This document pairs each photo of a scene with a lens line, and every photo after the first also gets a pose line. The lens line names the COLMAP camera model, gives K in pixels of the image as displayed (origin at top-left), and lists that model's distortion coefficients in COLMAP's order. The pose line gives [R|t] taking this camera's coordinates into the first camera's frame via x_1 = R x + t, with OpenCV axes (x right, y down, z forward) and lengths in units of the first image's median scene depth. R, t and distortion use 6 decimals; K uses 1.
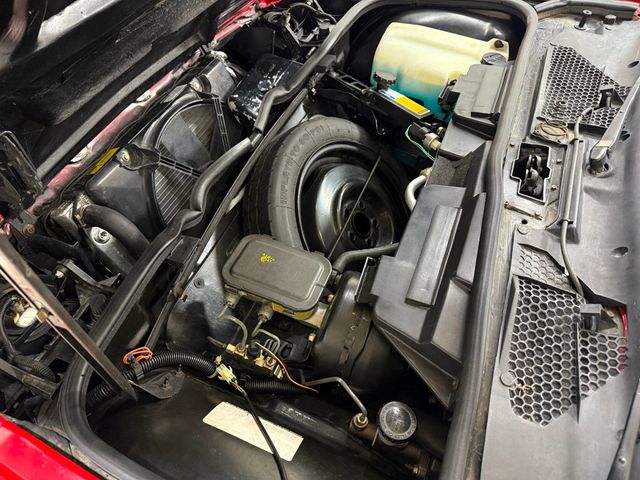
lens RADIAL K [[454.9, 0, 318.6], [0, 454.9, 243.2], [0, 0, 1]] dist [0.043875, -0.075171]
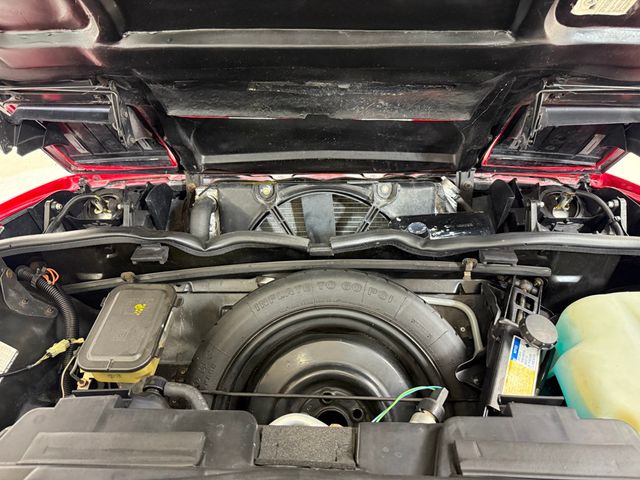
lens RADIAL K [[454.9, 0, 318.6], [0, 454.9, 243.2], [0, 0, 1]] dist [0.043875, -0.075171]
pose [[0.353318, 0.581898, -0.732504, 0.548798], [-0.723331, 0.666478, 0.180554, -0.430868], [0.593262, 0.466050, 0.656383, 0.455956]]
